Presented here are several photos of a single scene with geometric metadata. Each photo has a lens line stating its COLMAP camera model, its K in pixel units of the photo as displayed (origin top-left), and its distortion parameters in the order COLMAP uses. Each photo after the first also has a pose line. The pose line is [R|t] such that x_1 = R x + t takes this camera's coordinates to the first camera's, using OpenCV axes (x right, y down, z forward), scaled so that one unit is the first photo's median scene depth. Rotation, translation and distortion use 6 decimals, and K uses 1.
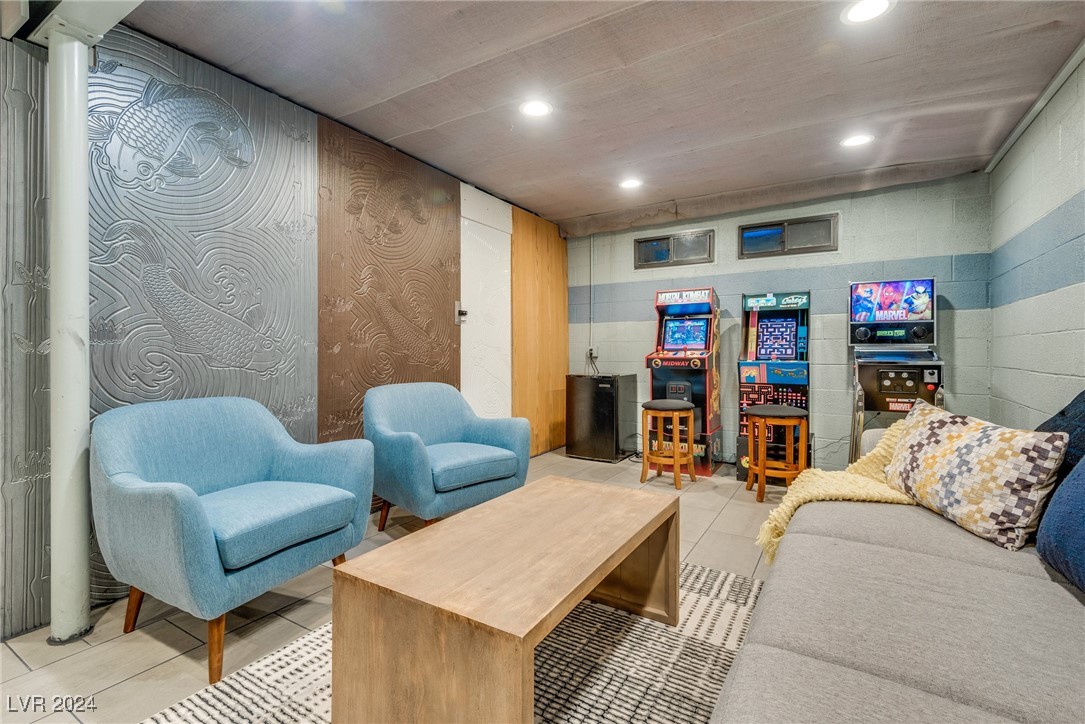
lens RADIAL K [[501.1, 0, 534.6], [0, 501.1, 353.3], [0, 0, 1]] dist [0.010340, -0.001854]
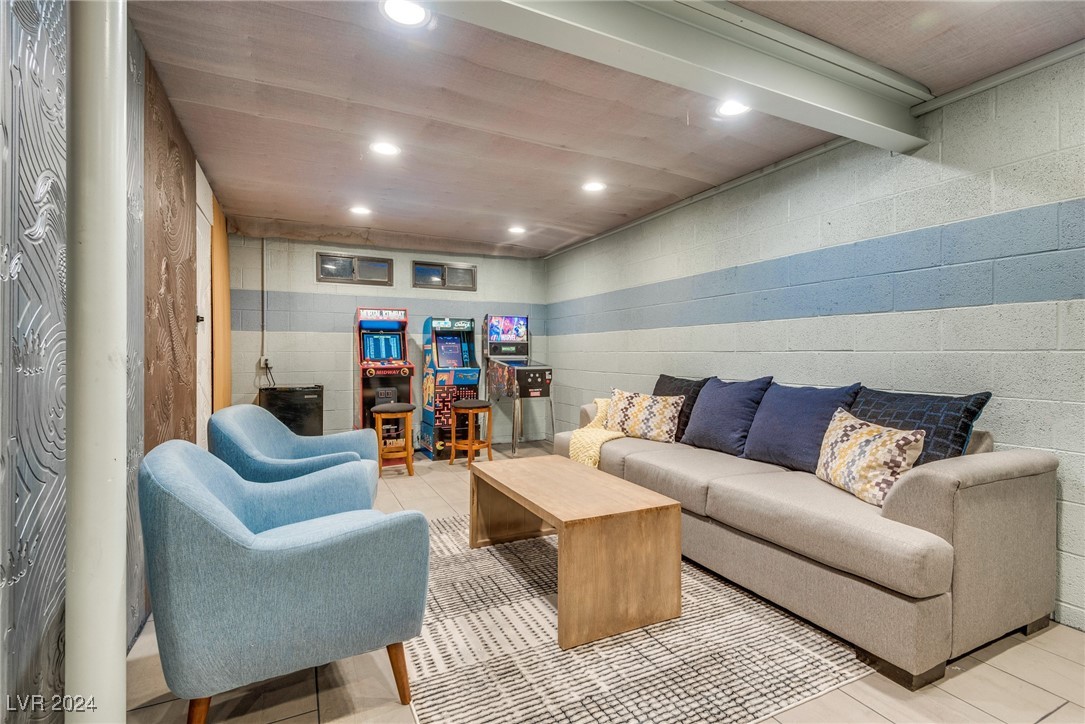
lens RADIAL K [[501.1, 0, 534.8], [0, 501.1, 353.4], [0, 0, 1]] dist [0.010340, -0.001854]
pose [[0.521763, 0.001000, 0.853090, -0.590514], [0.001742, 0.999996, -0.002237, -0.022215], [-0.853089, 0.002653, 0.521759, 0.105074]]
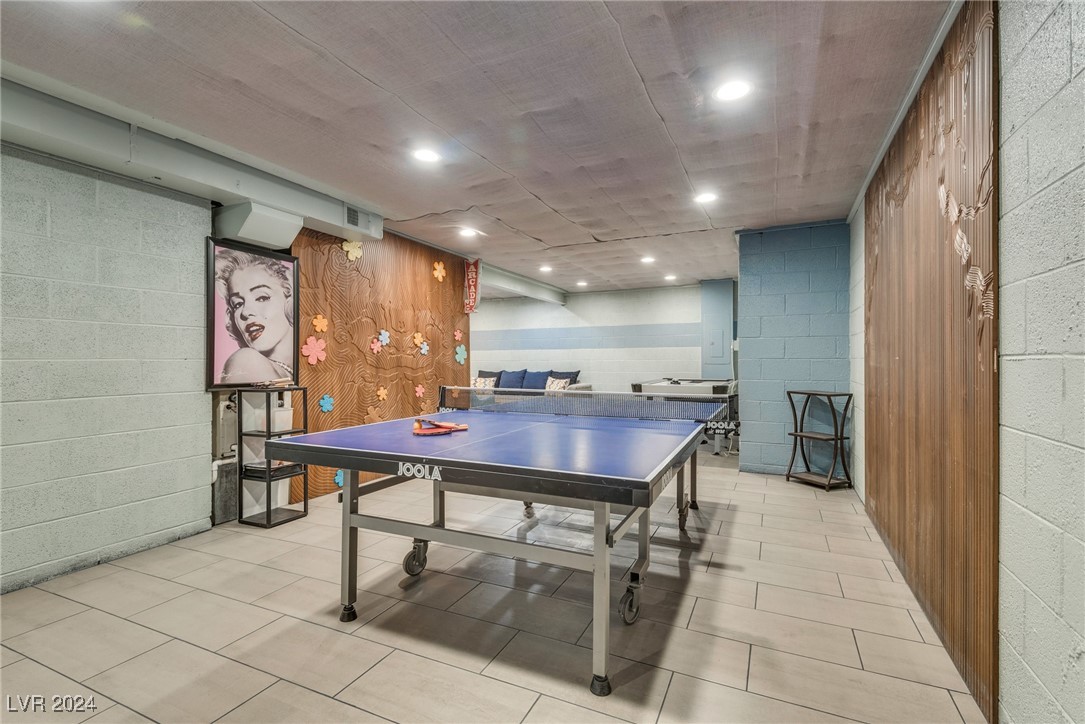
lens RADIAL K [[501.1, 0, 541.0], [0, 501.1, 364.3], [0, 0, 1]] dist [0.010340, -0.001854]
pose [[-0.131088, 0.003759, 0.991364, -2.249014], [0.009742, 0.999949, -0.002504, -0.000470], [-0.991323, 0.009330, -0.131118, 0.478451]]
